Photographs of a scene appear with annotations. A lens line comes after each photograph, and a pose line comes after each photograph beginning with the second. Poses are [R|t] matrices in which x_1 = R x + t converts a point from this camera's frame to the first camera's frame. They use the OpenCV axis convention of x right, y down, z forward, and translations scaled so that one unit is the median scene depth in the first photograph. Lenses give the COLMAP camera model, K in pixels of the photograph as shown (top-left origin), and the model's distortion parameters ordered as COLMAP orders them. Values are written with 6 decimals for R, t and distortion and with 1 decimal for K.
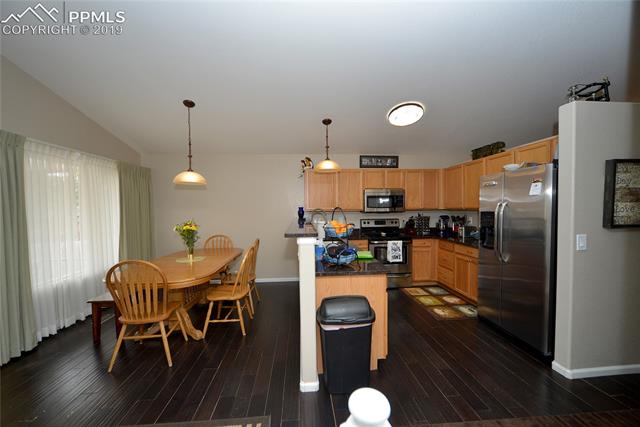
lens RADIAL K [[252.2, 0, 324.0], [0, 252.2, 215.9], [0, 0, 1]] dist [-0.000691, -0.000031]
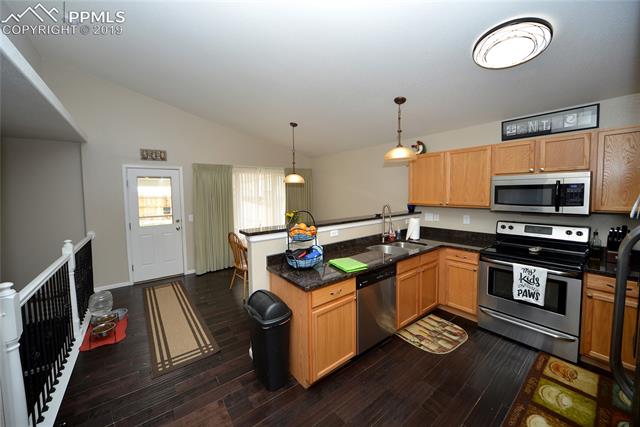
lens RADIAL K [[239.0, 0, 303.4], [0, 239.0, 203.4], [0, 0, 1]] dist [0.000299, 0.000139]
pose [[0.508614, 0.048689, -0.859617, 0.491646], [-0.012825, 0.998717, 0.048980, -0.063465], [0.860899, -0.013887, 0.508586, 0.292944]]
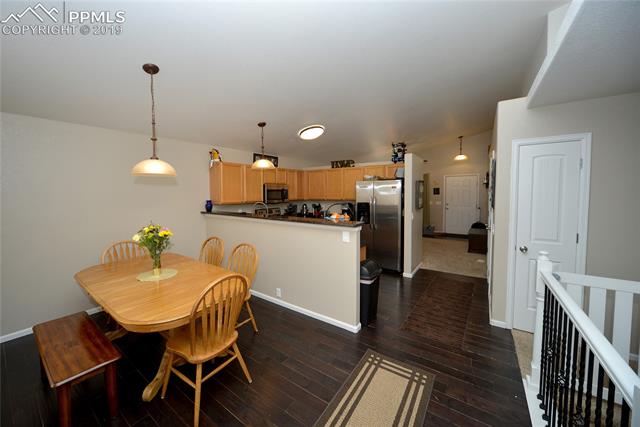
lens RADIAL K [[239.0, 0, 303.4], [0, 239.0, 203.4], [0, 0, 1]] dist [0.000299, 0.000139]
pose [[0.665381, -0.030343, 0.745887, -0.602238], [0.021697, 0.999538, 0.021306, -0.038799], [-0.746188, 0.002007, 0.665732, 0.146798]]
